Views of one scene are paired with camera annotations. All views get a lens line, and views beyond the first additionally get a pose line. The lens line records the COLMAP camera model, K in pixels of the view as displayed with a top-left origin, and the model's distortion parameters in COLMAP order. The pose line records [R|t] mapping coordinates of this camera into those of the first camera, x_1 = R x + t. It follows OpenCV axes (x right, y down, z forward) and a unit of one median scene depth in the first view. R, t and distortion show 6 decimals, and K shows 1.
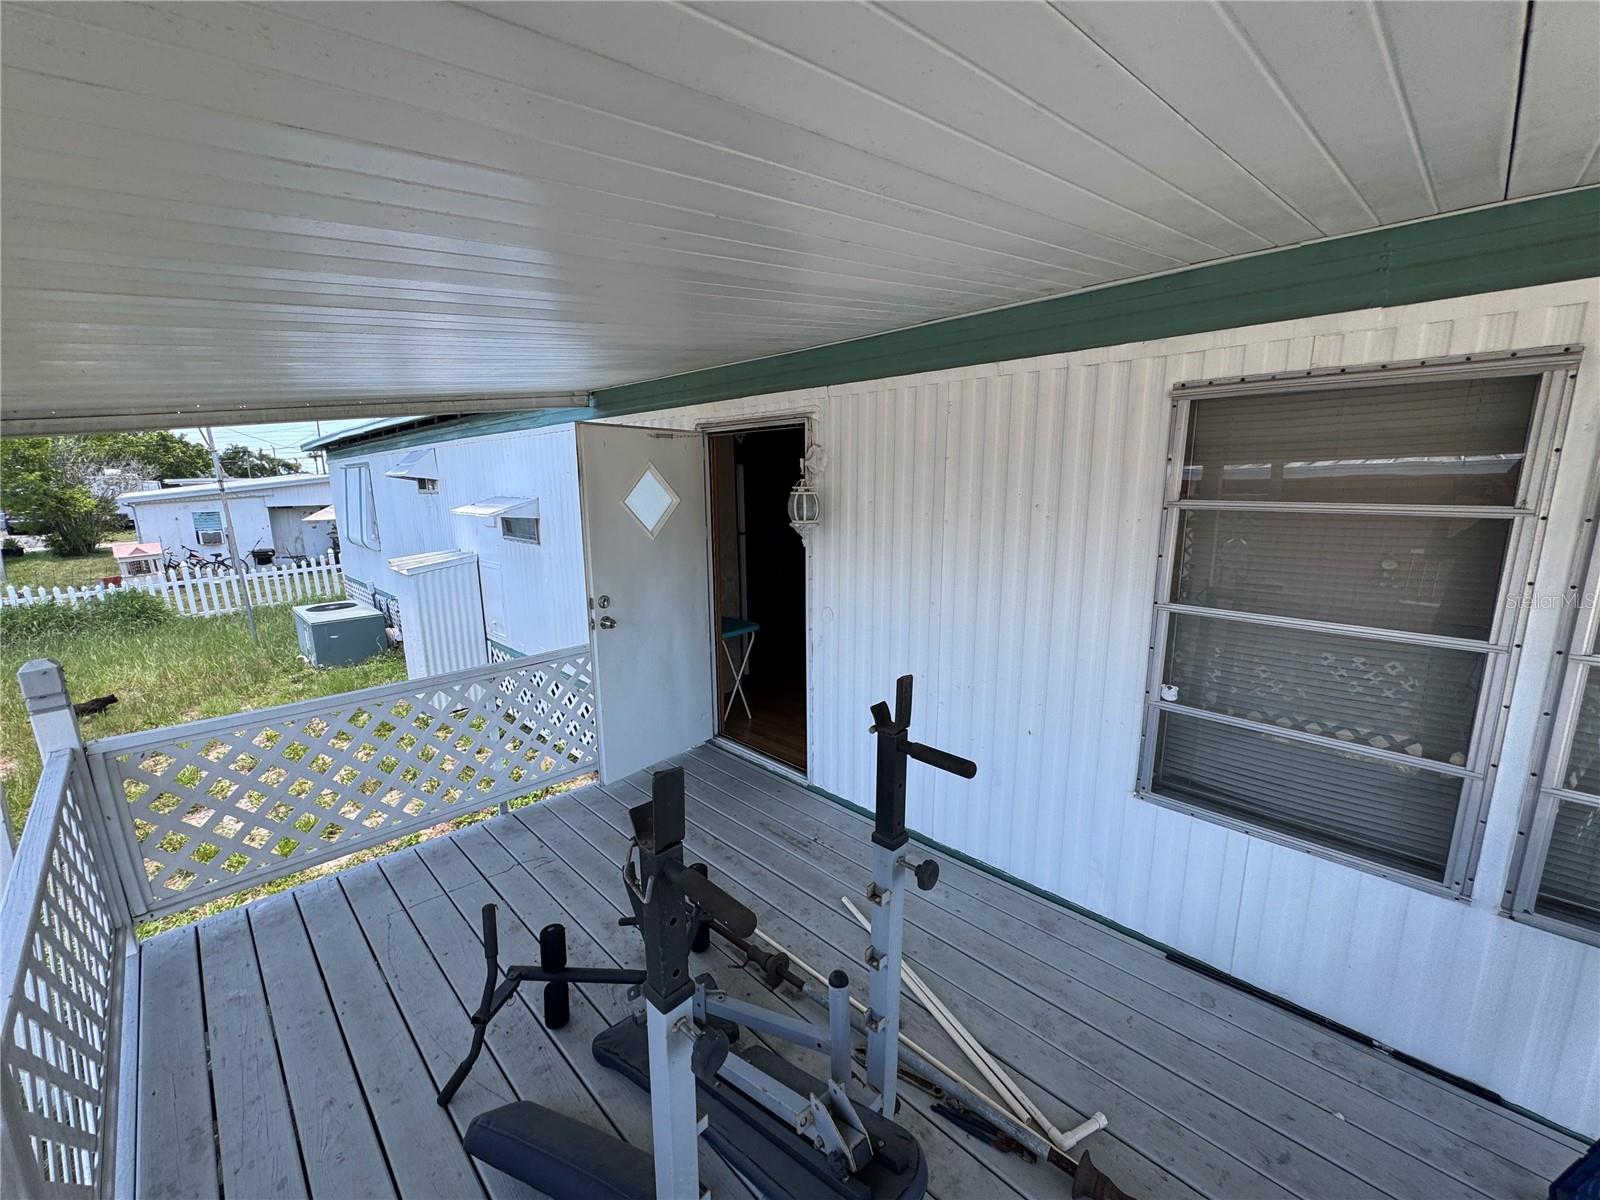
lens RADIAL K [[641.2, 0, 800.0], [0, 641.2, 600.0], [0, 0, 1]] dist [-0.001384, 0.000188]
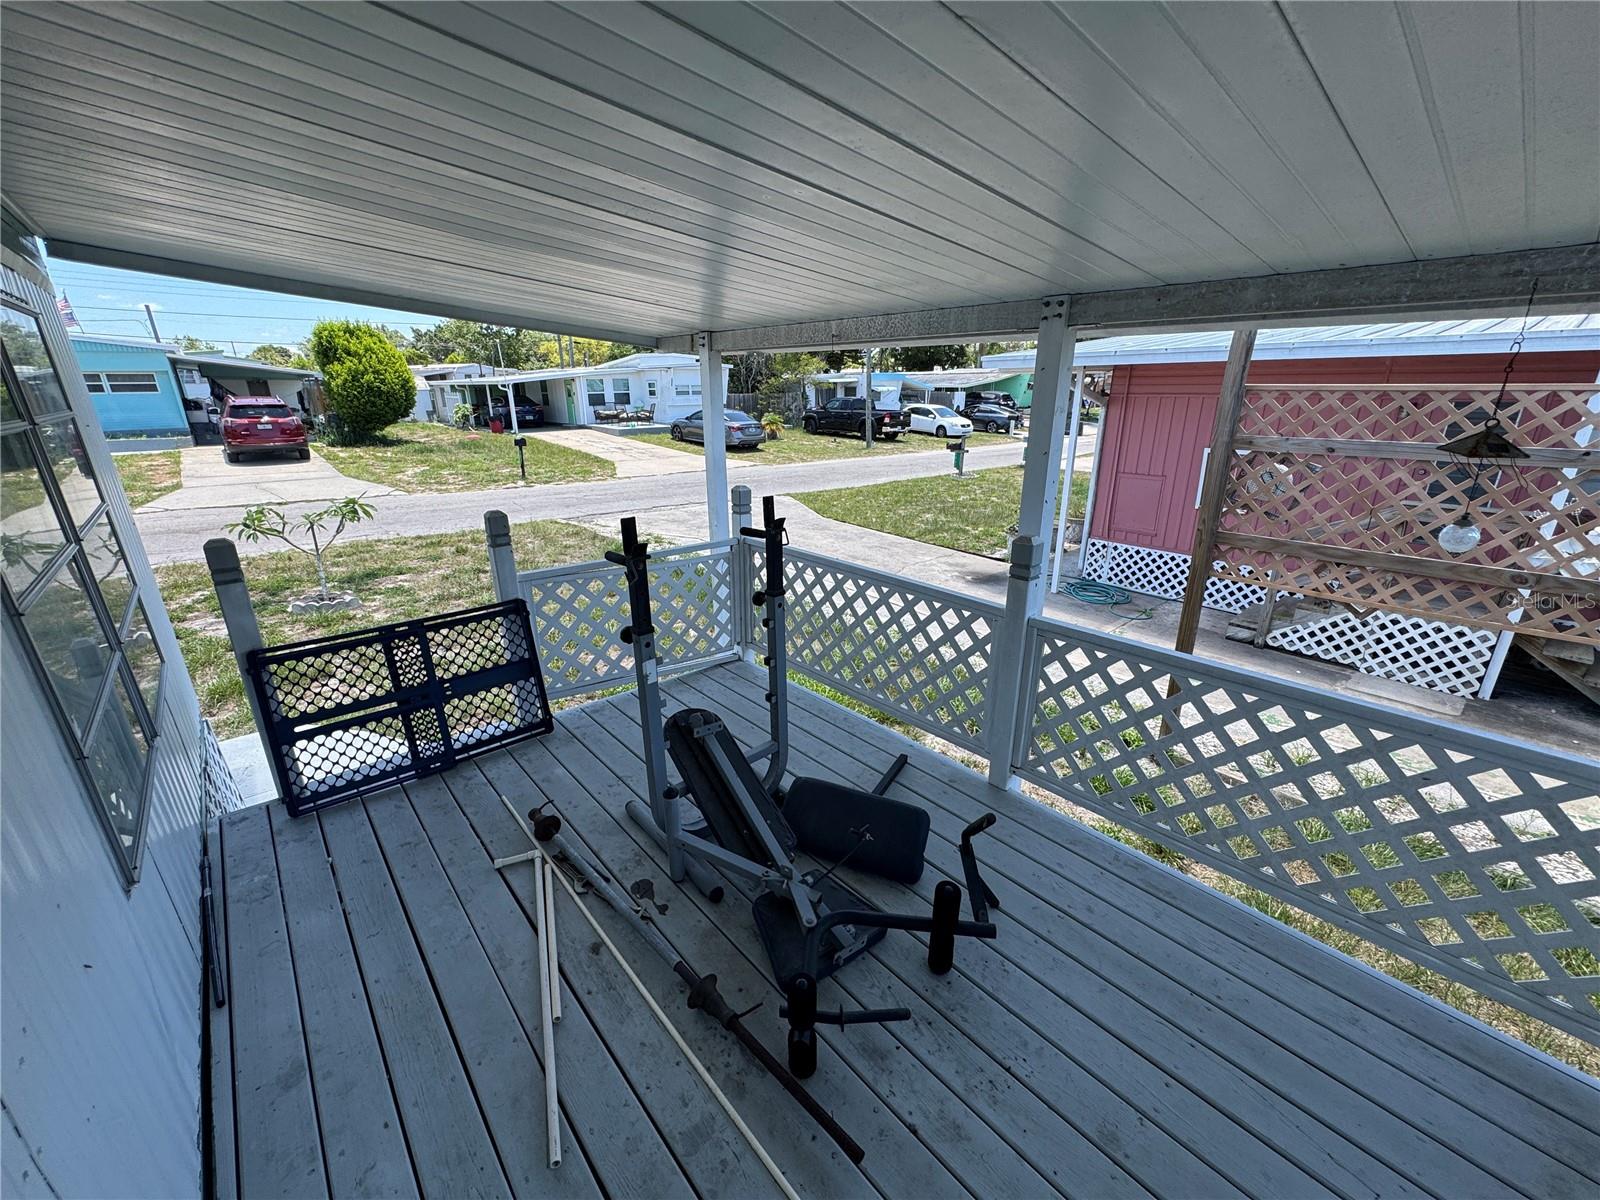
lens RADIAL K [[641.2, 0, 800.0], [0, 641.2, 600.0], [0, 0, 1]] dist [-0.001384, 0.000188]
pose [[-0.998297, -0.002099, 0.058303, -0.176614], [0.026952, 0.869723, 0.492803, -0.238431], [-0.051742, 0.493535, -0.868185, 1.270255]]
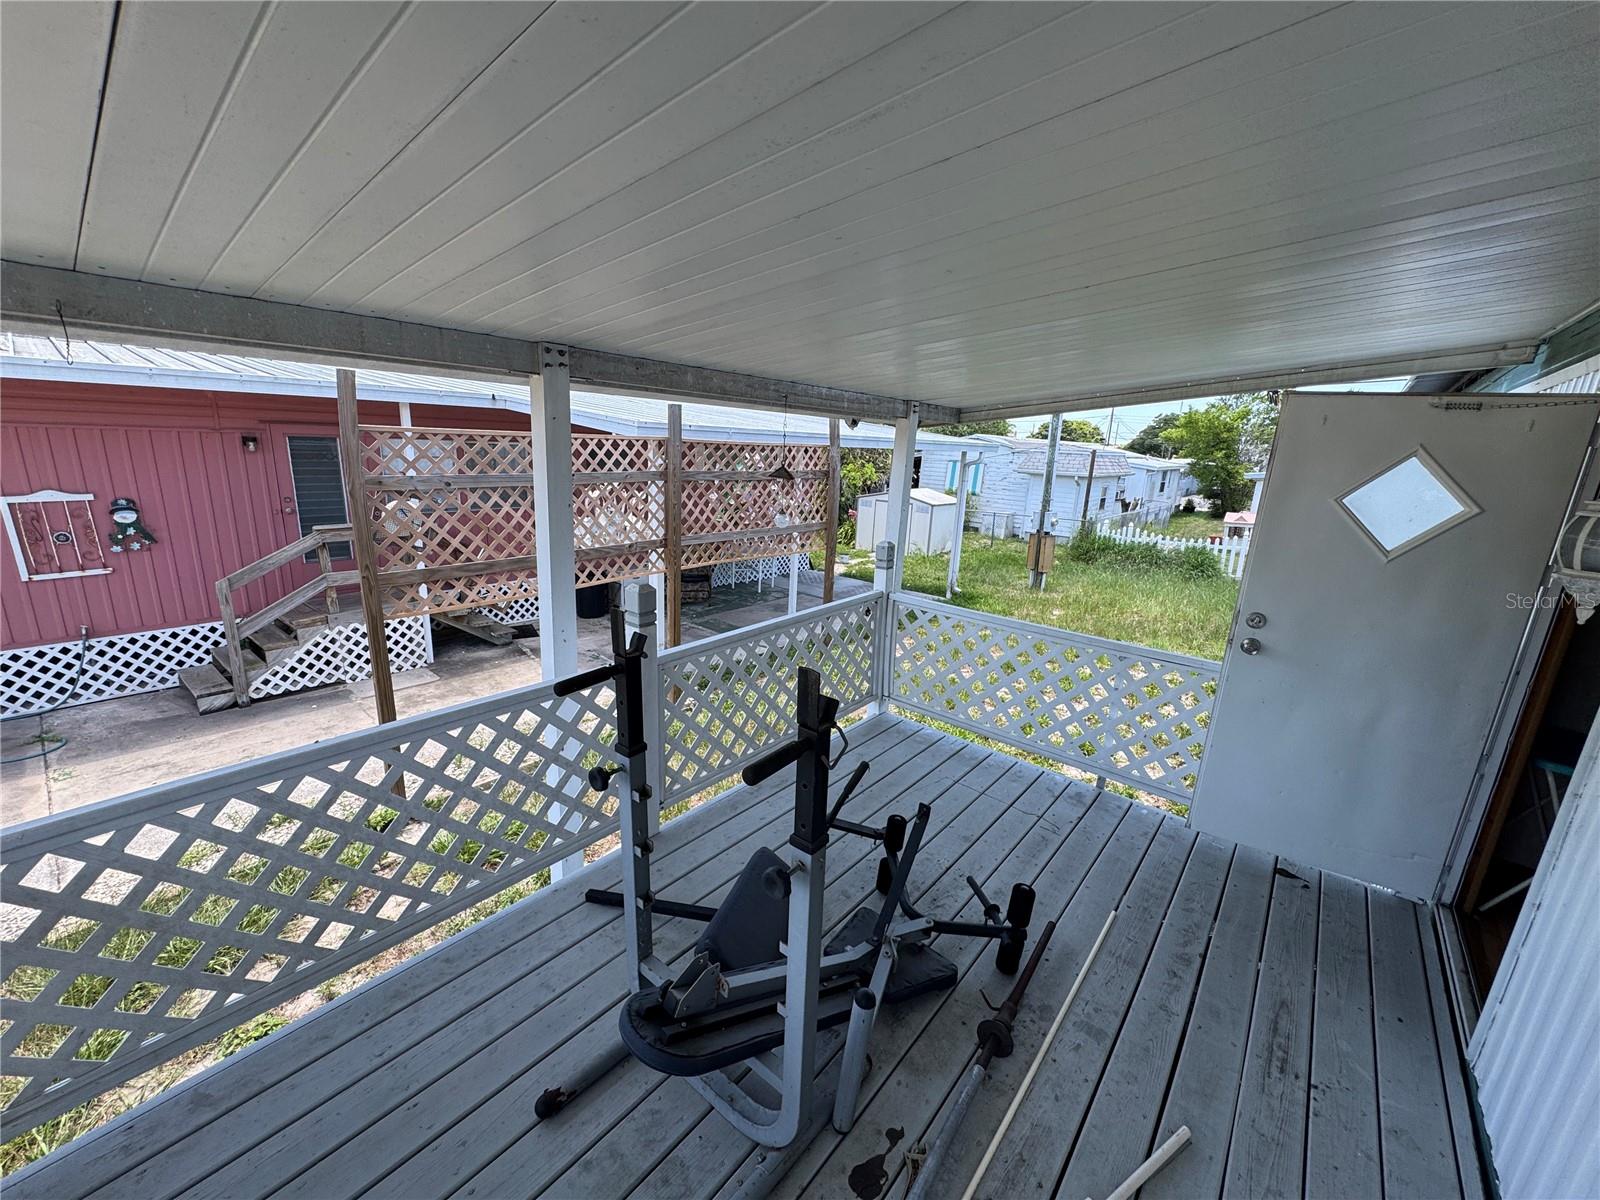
lens RADIAL K [[646.0, 0, 796.2], [0, 646.0, 605.4], [0, 0, 1]] dist [0.000571, -0.000068]
pose [[0.095224, 0.262789, -0.960143, 0.537808], [-0.235230, 0.943150, 0.234809, -0.090821], [0.967264, 0.203495, 0.151626, 0.427111]]
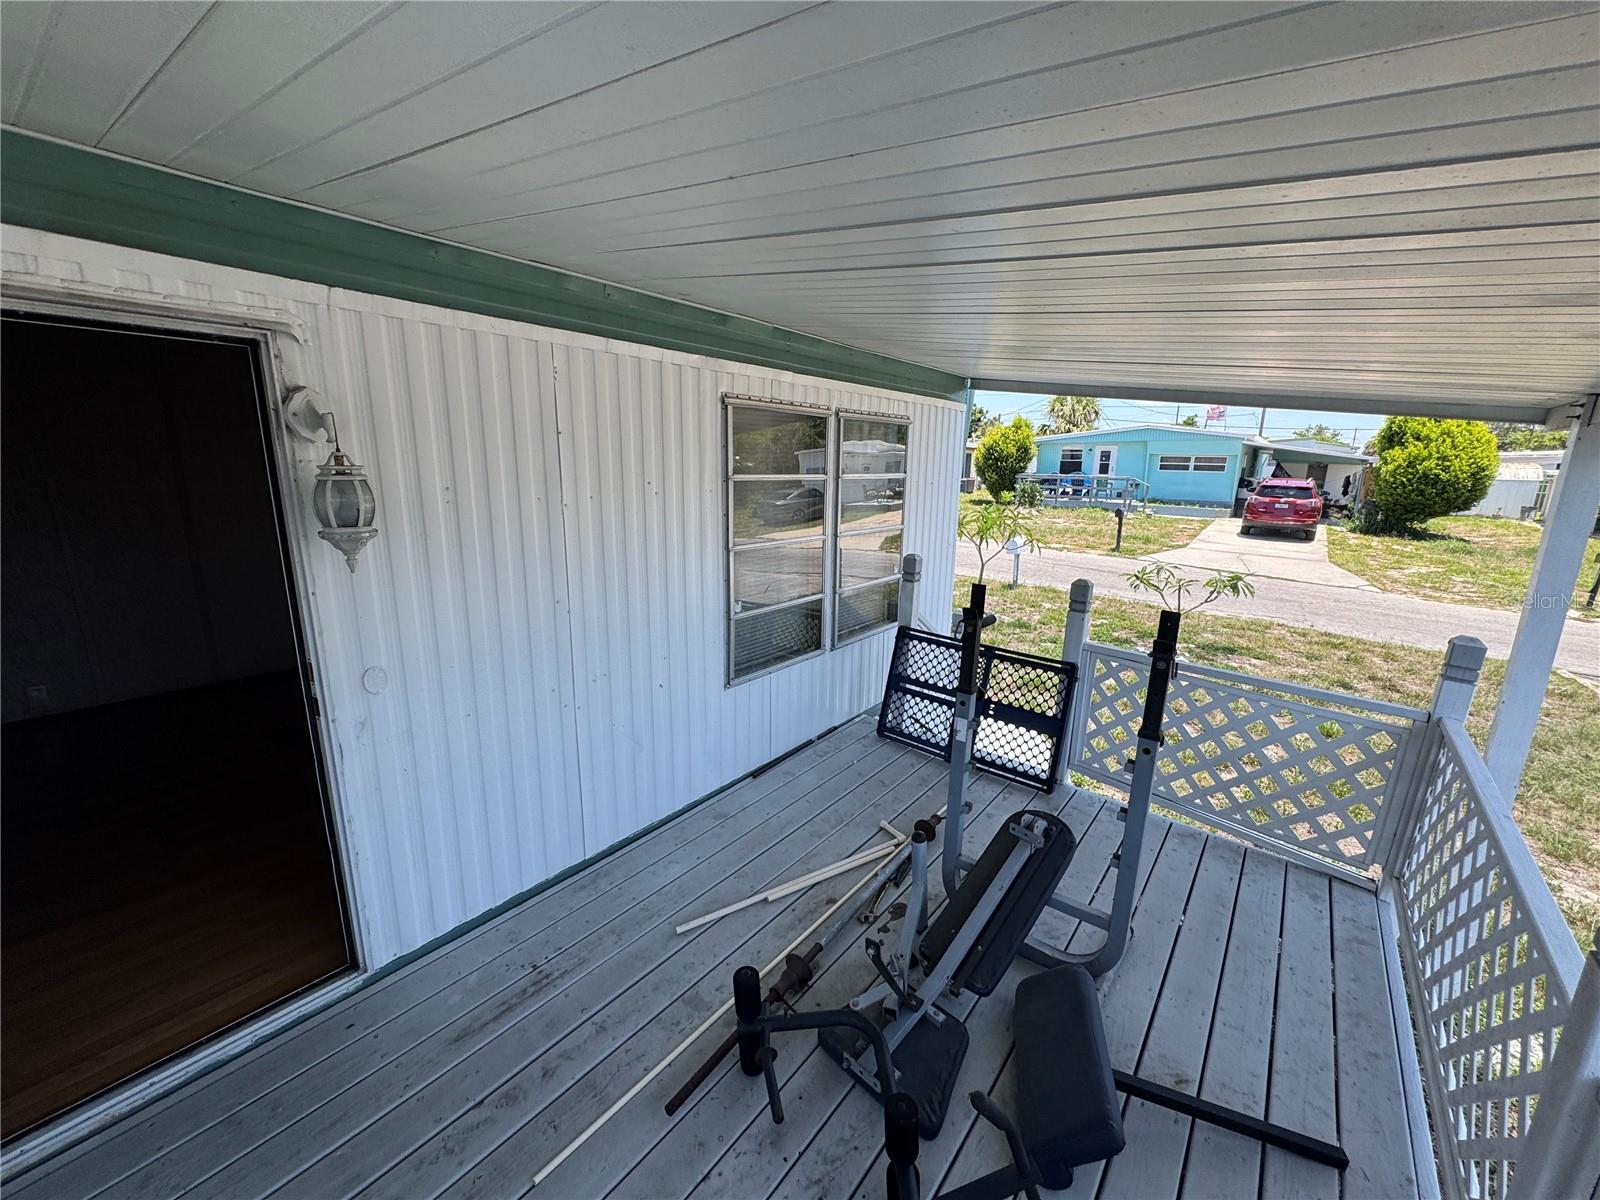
lens RADIAL K [[641.2, 0, 800.0], [0, 641.2, 600.0], [0, 0, 1]] dist [-0.001384, 0.000188]
pose [[-0.117524, -0.206802, 0.971299, -0.744170], [0.166620, 0.960105, 0.224579, -0.152127], [-0.978992, 0.188231, -0.078378, 0.837337]]
